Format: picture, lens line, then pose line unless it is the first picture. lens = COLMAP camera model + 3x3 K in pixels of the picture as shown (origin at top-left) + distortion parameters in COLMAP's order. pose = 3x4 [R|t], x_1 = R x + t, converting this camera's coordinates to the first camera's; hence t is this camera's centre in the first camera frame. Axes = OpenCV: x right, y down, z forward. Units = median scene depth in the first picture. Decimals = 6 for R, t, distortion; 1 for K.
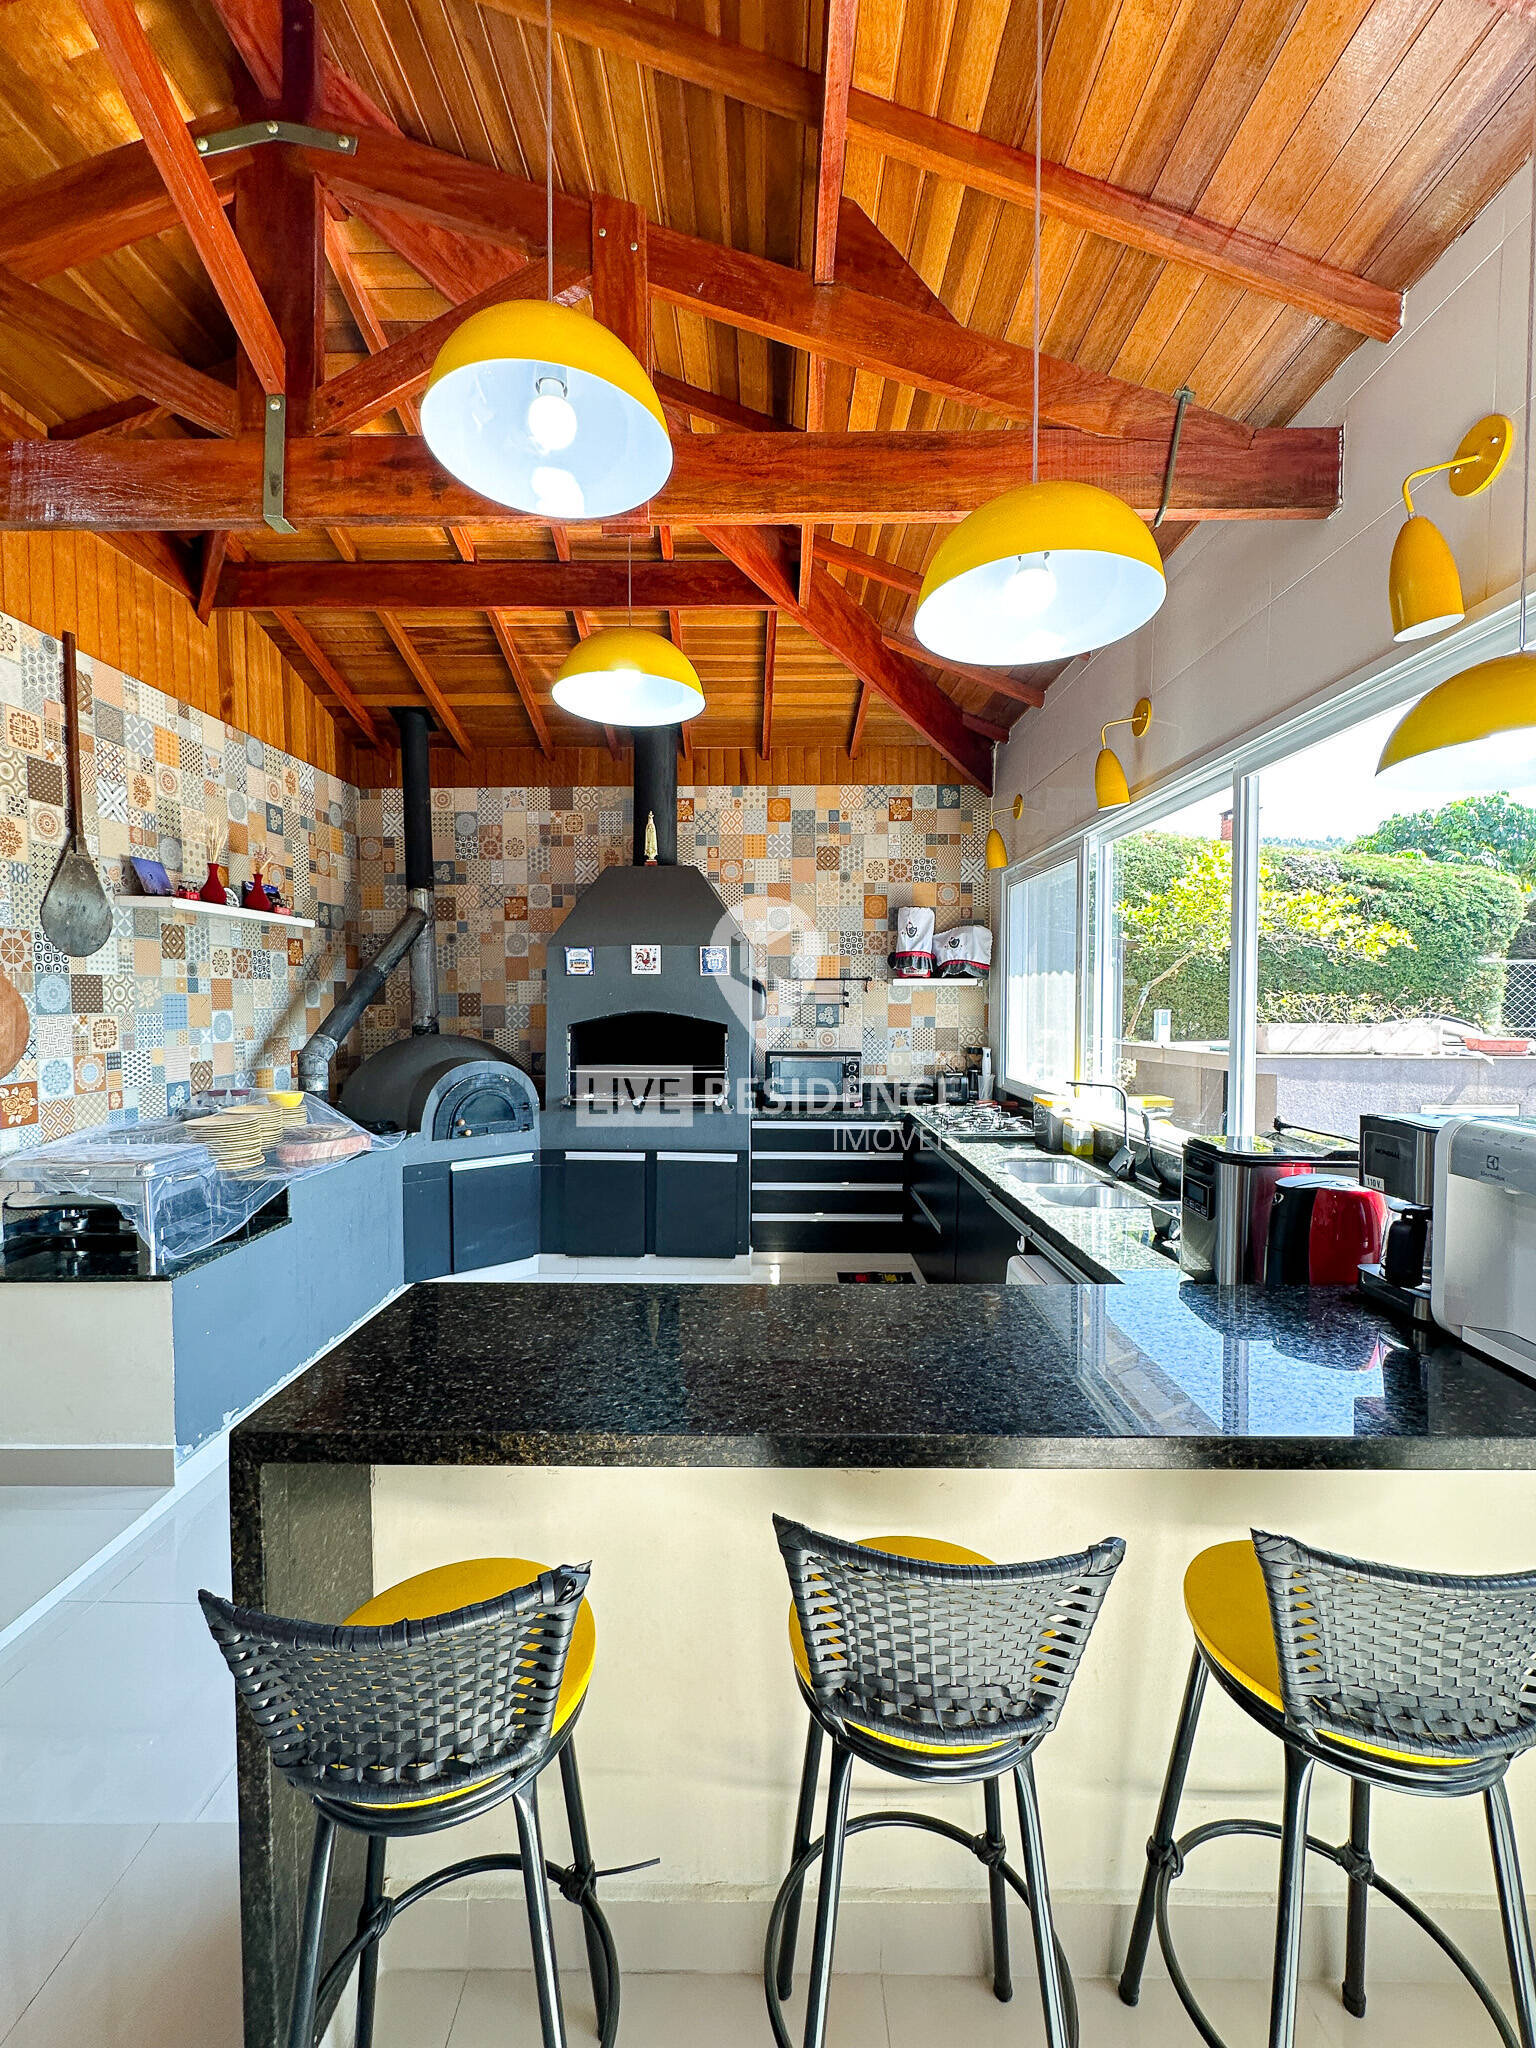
lens RADIAL K [[823.3, 0, 765.7], [0, 823.3, 1021.1], [0, 0, 1]] dist [-0.000272, -0.000004]
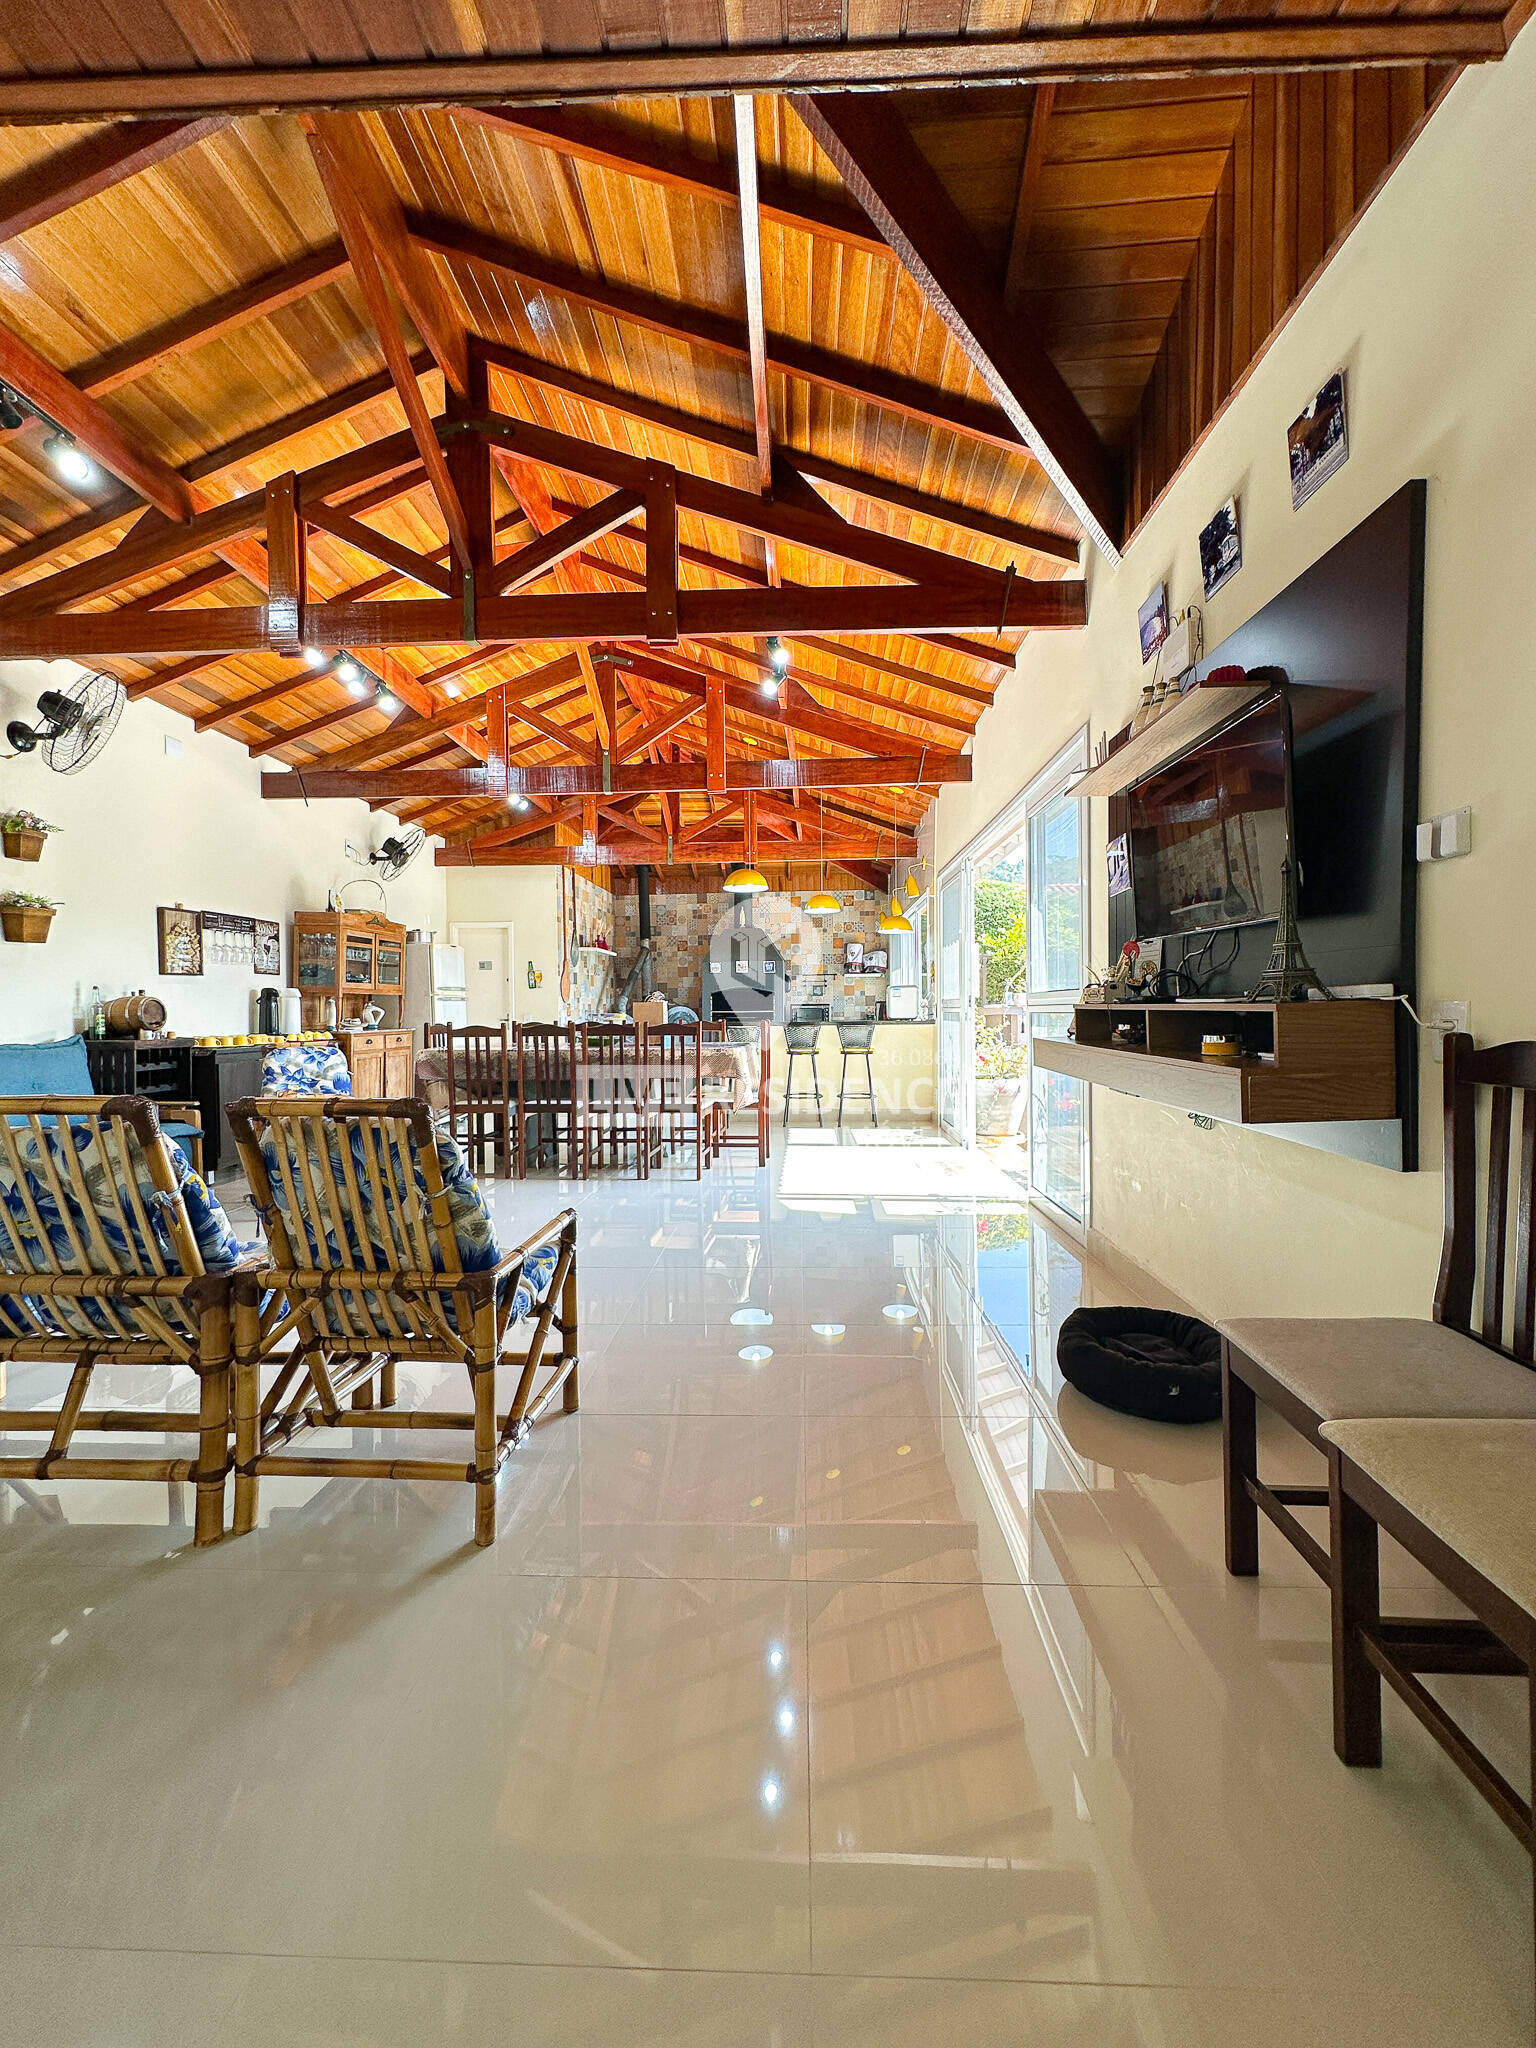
lens RADIAL K [[823.3, 0, 771.8], [0, 823.3, 1021.1], [0, 0, 1]] dist [-0.000272, -0.000004]
pose [[0.999004, -0.009288, -0.043652, 0.046879], [0.008415, 0.999762, -0.020139, 0.124158], [0.043828, 0.019752, 0.998844, -1.305087]]
